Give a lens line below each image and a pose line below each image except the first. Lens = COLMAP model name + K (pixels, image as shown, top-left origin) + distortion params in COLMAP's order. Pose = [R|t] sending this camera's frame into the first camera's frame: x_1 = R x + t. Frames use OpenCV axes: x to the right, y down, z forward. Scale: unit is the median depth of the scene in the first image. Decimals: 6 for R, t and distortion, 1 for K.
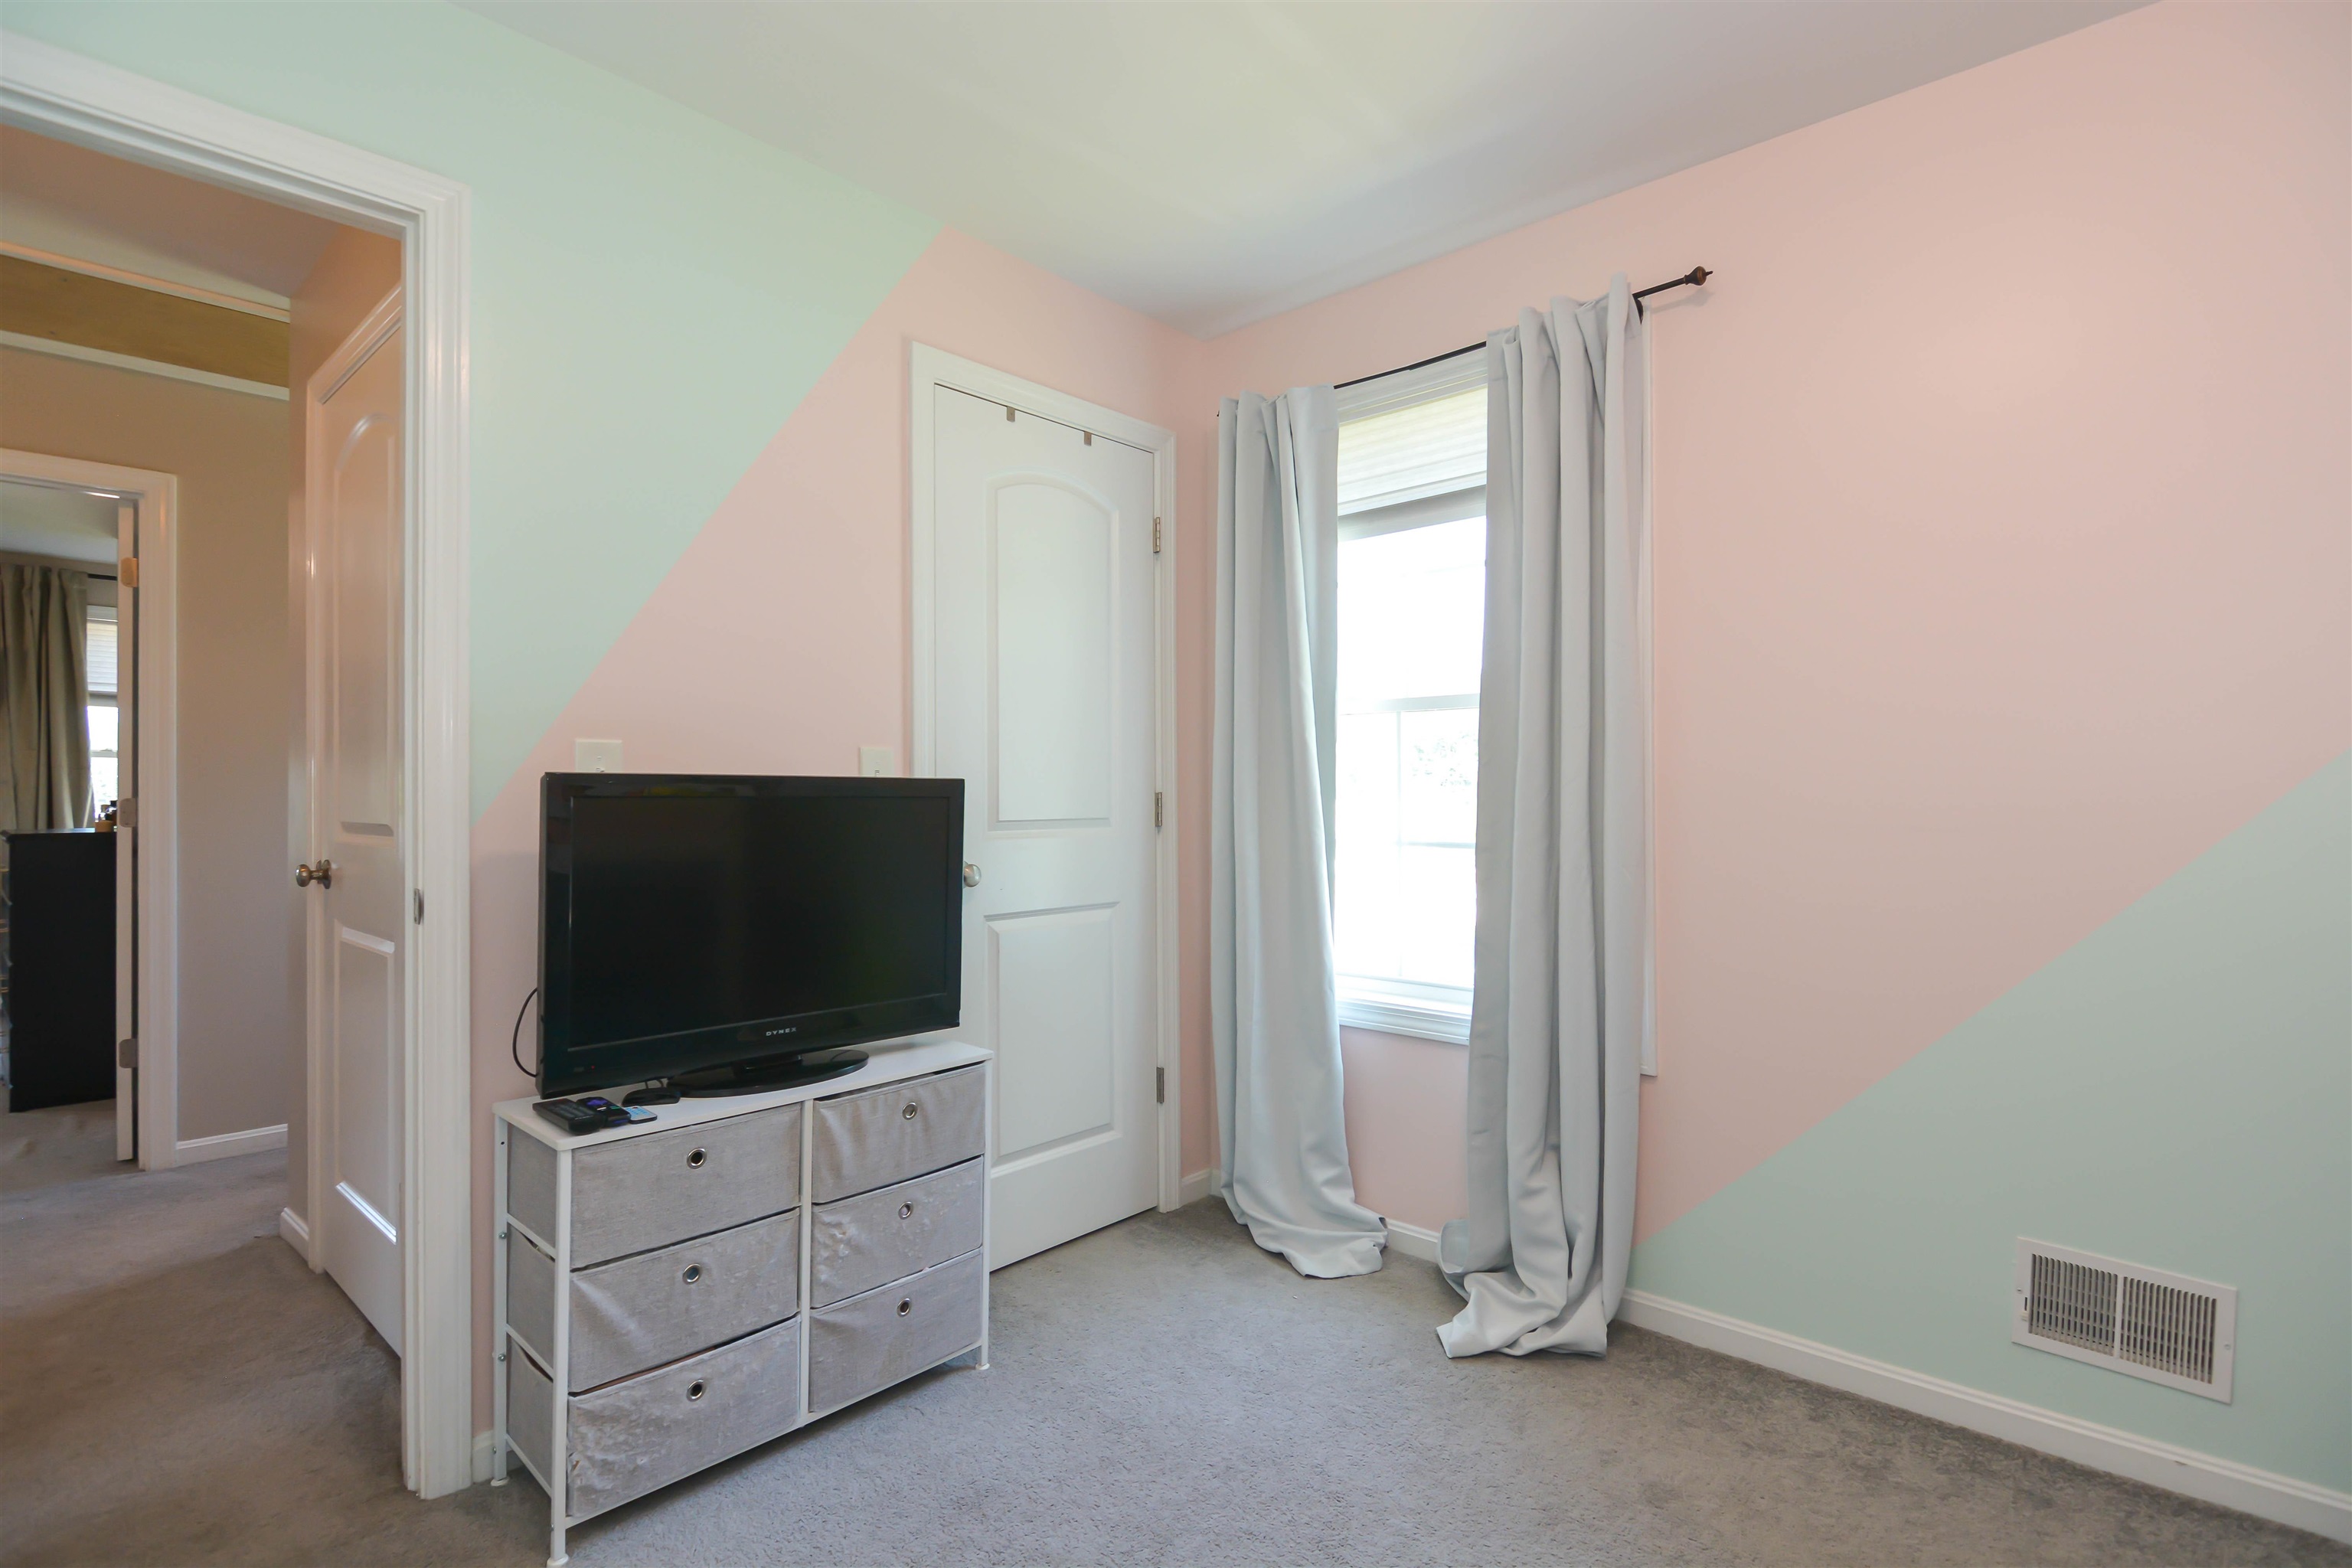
lens RADIAL K [[1130.8, 0, 1185.4], [0, 1130.8, 787.1], [0, 0, 1]] dist [0.002765, -0.007911]
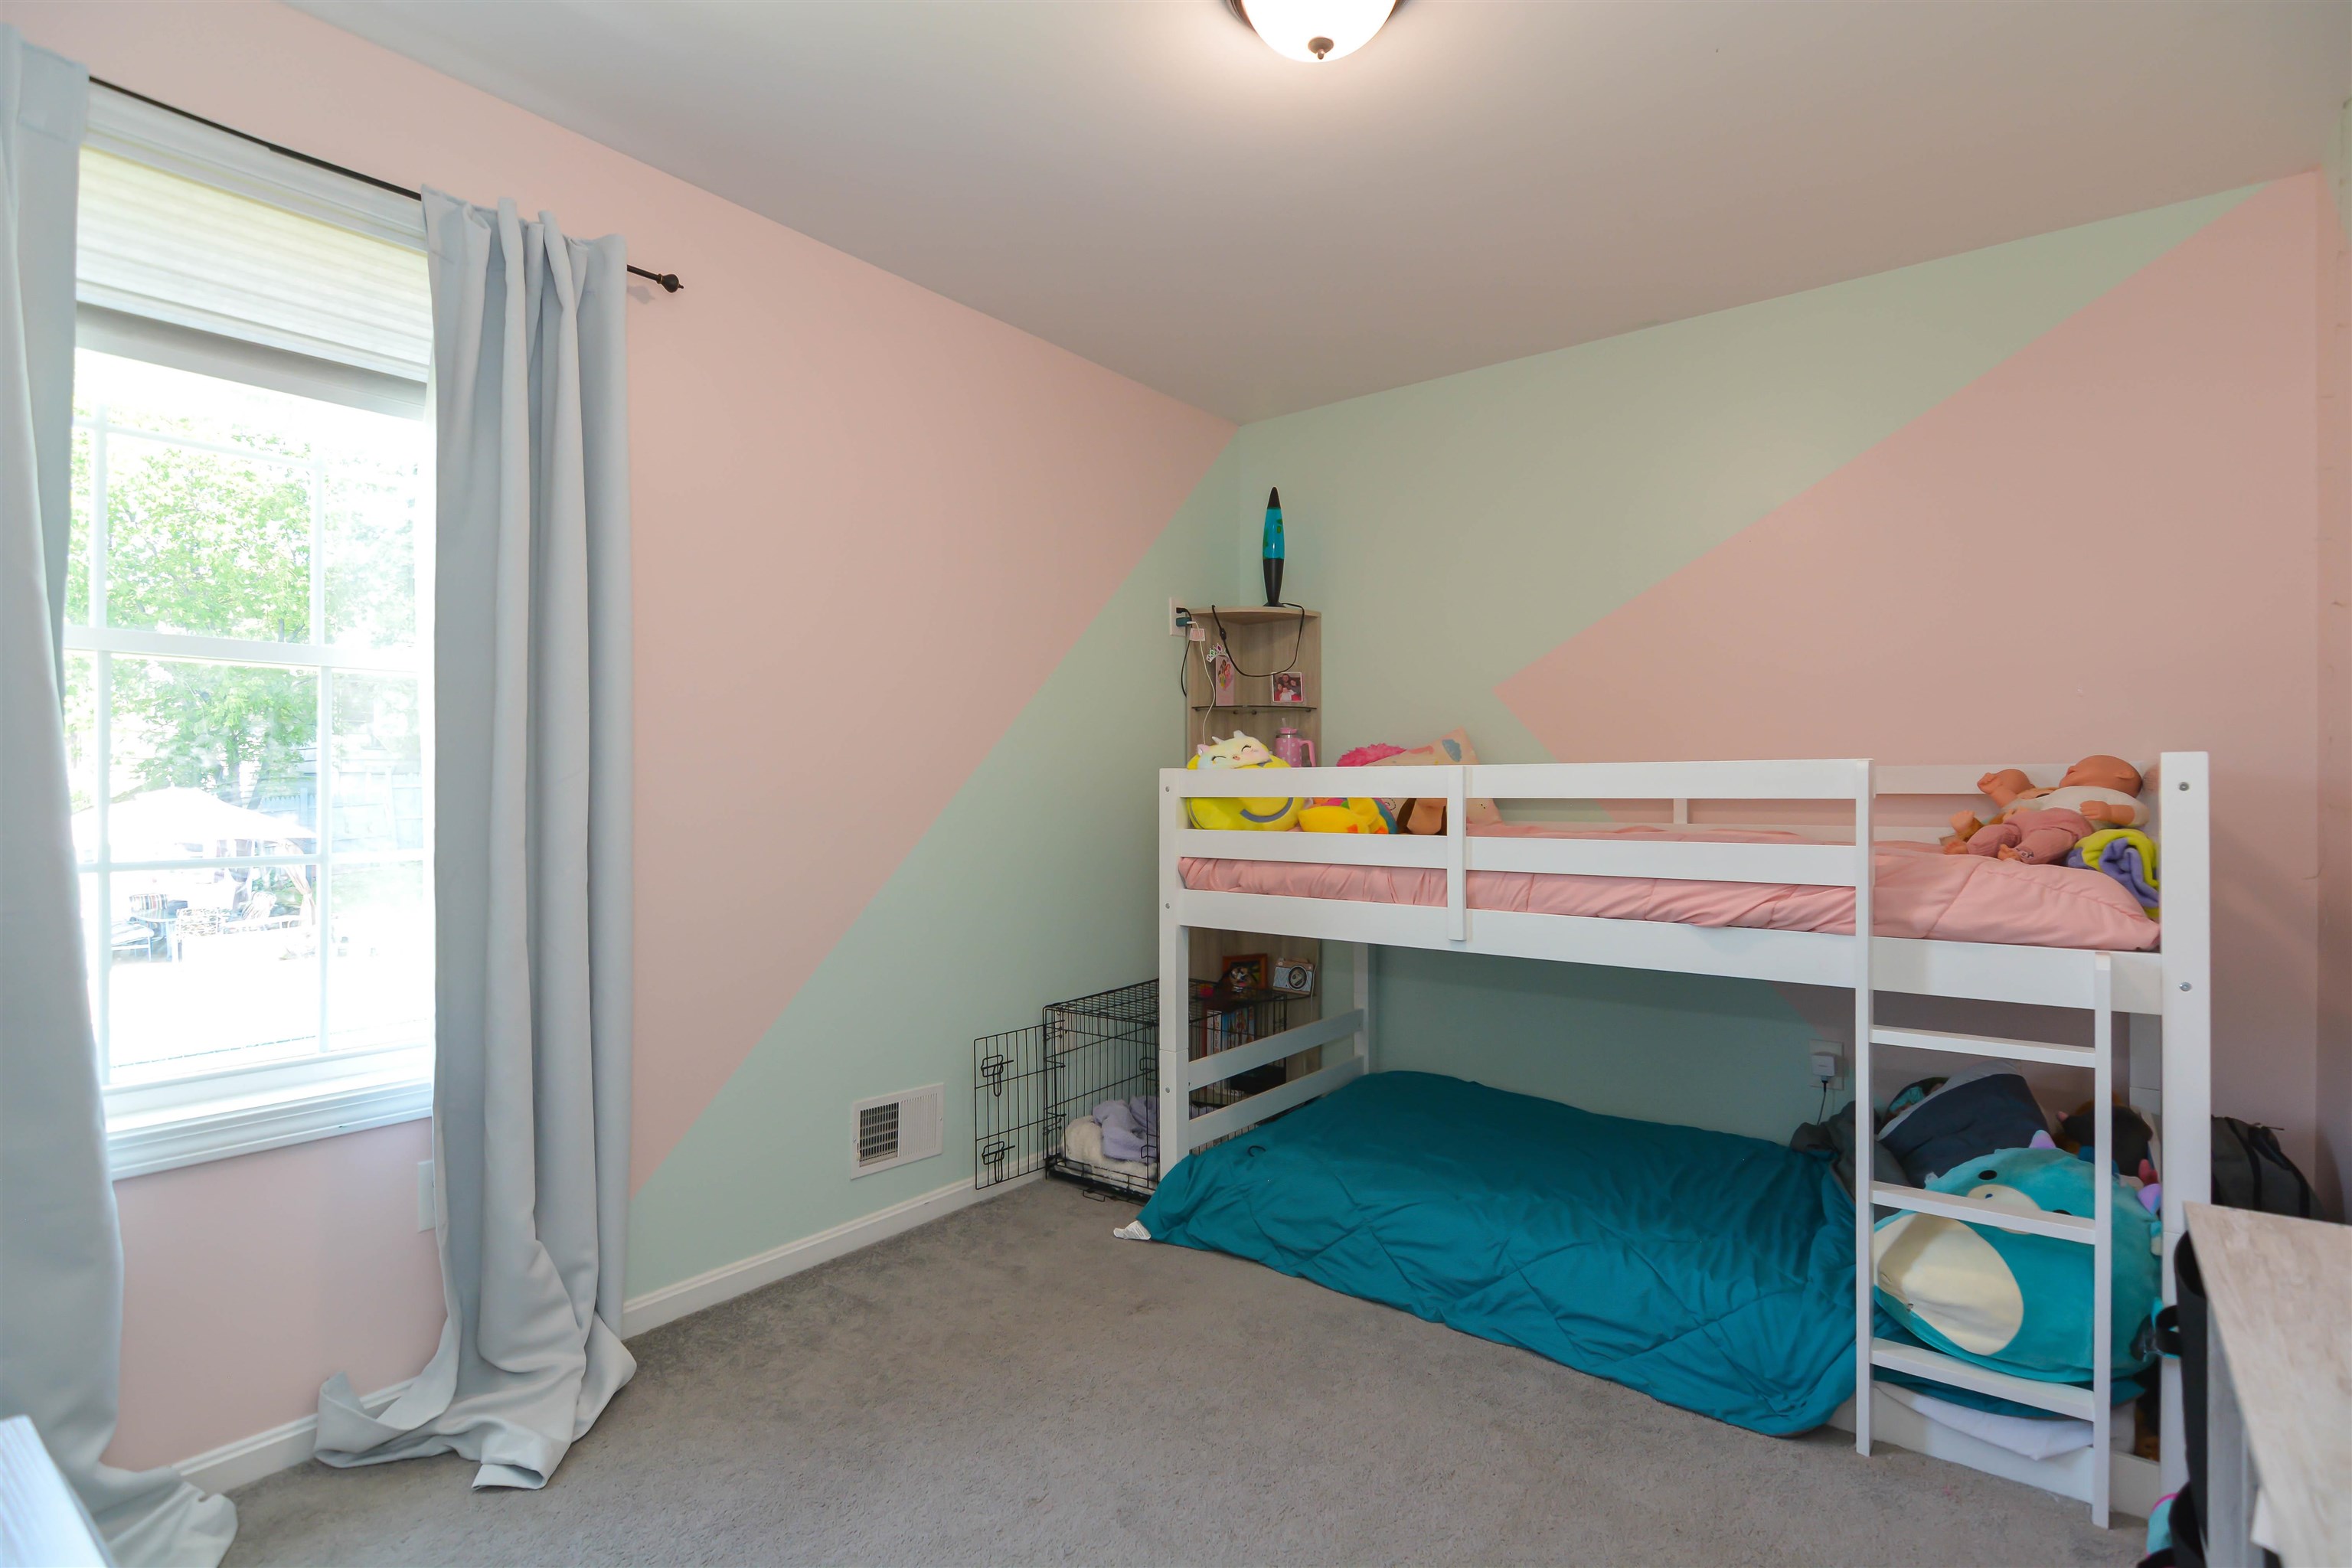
lens RADIAL K [[1130.8, 0, 1185.4], [0, 1130.8, 787.1], [0, 0, 1]] dist [0.002765, -0.007911]
pose [[-0.086682, 0.003917, 0.996228, -0.632372], [-0.002147, 0.999989, -0.004118, 0.010642], [-0.996234, -0.002496, -0.086673, 0.644306]]
